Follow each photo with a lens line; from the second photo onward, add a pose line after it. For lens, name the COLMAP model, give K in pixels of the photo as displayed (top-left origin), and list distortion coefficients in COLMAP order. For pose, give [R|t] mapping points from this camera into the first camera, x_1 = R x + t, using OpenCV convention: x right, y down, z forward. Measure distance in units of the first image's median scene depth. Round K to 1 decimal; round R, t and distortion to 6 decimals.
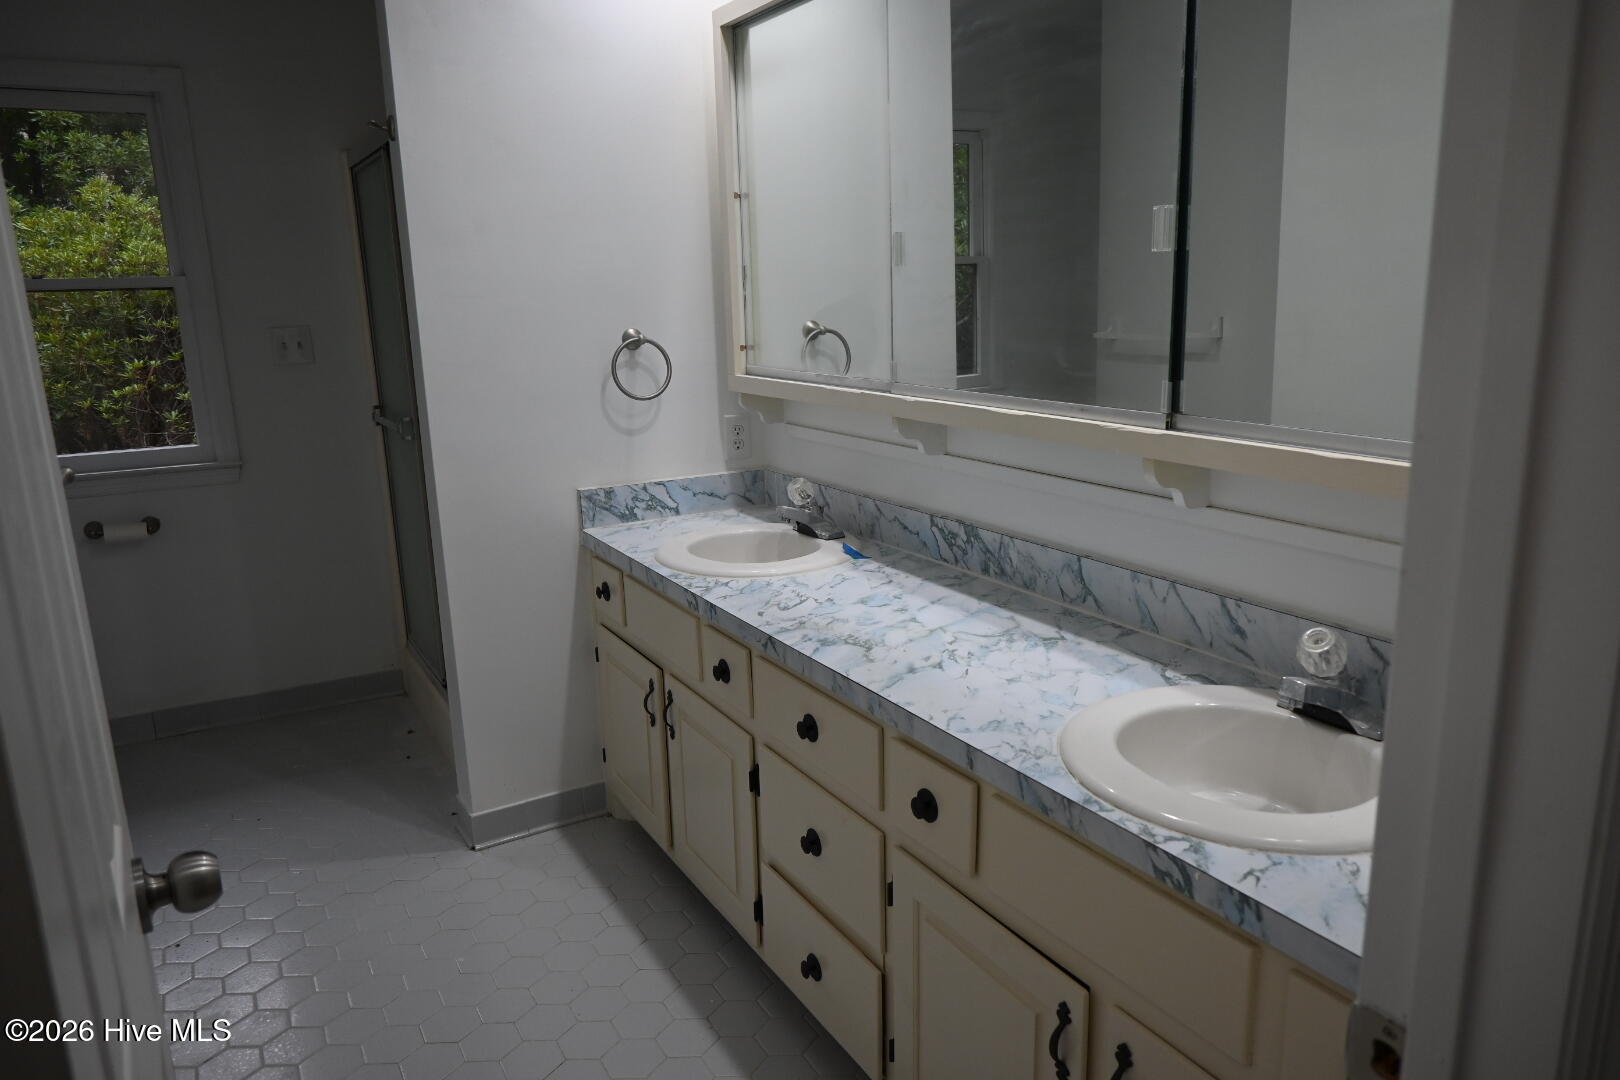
lens RADIAL K [[1097.8, 0, 810.9], [0, 1097.8, 538.6], [0, 0, 1]] dist [-0.003822, -0.002657]
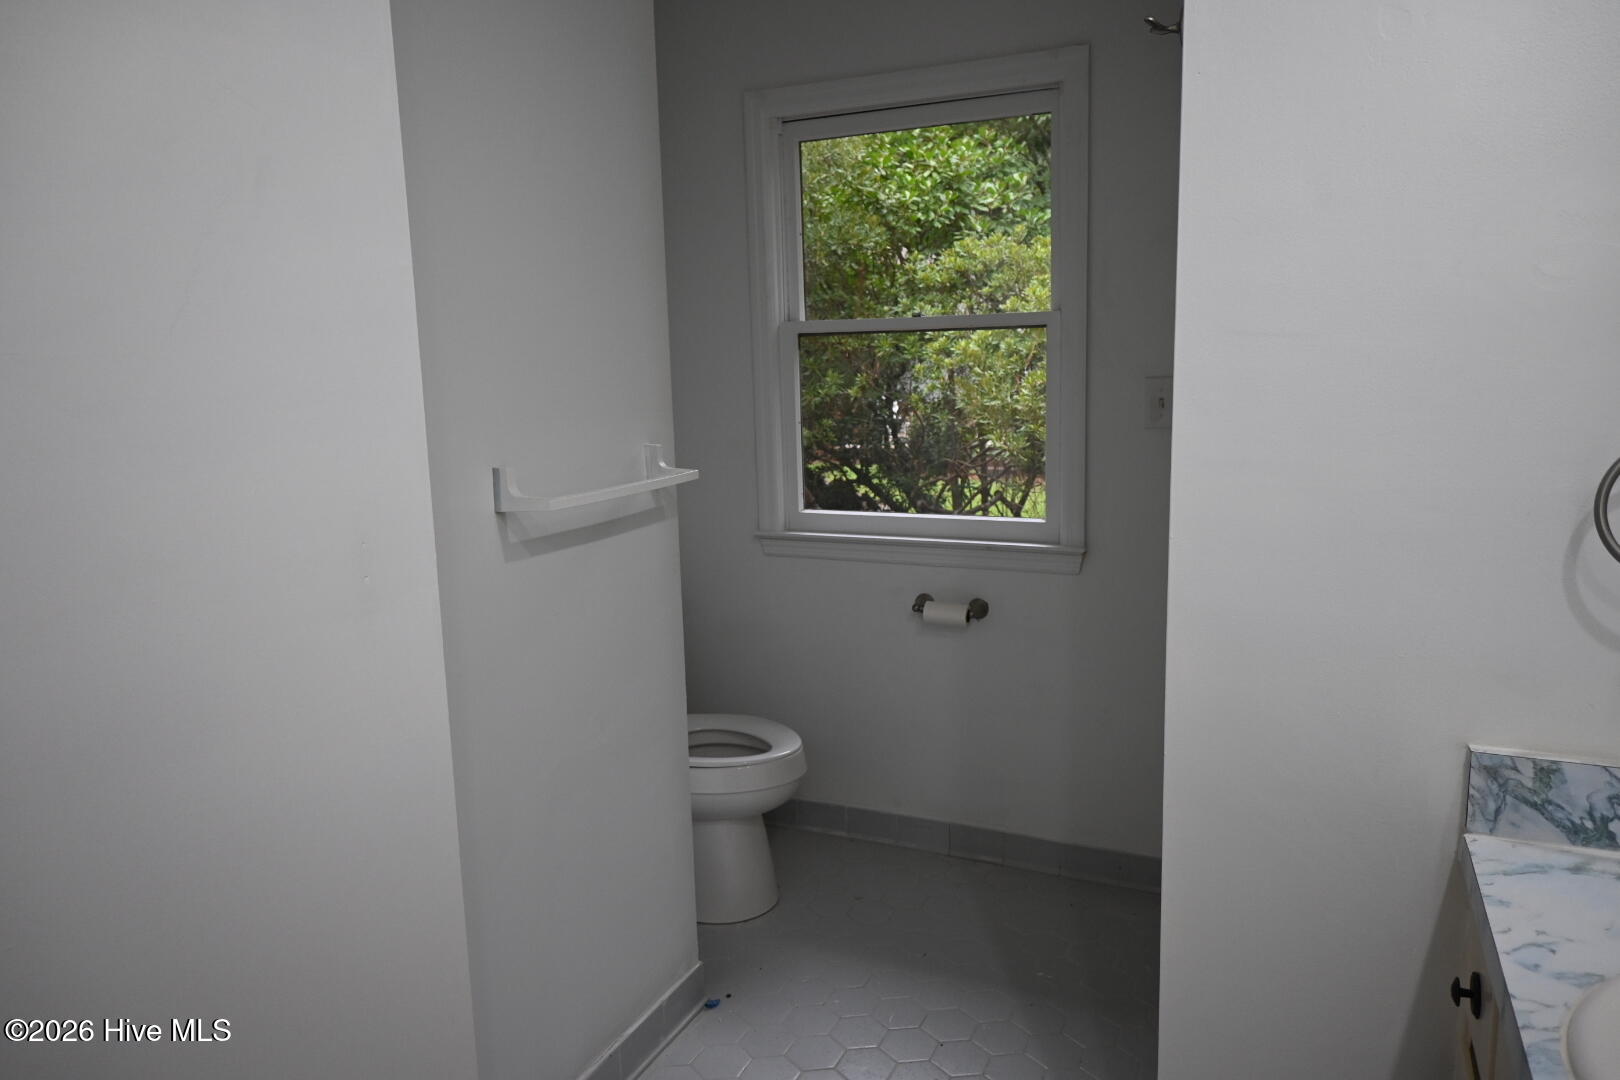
lens RADIAL K [[1097.8, 0, 814.7], [0, 1097.8, 539.7], [0, 0, 1]] dist [-0.003822, -0.002657]
pose [[0.573582, 0.145814, -0.806066, -0.009532], [-0.172728, 0.983433, 0.054989, -0.107442], [0.800730, 0.107689, 0.589266, 0.488068]]
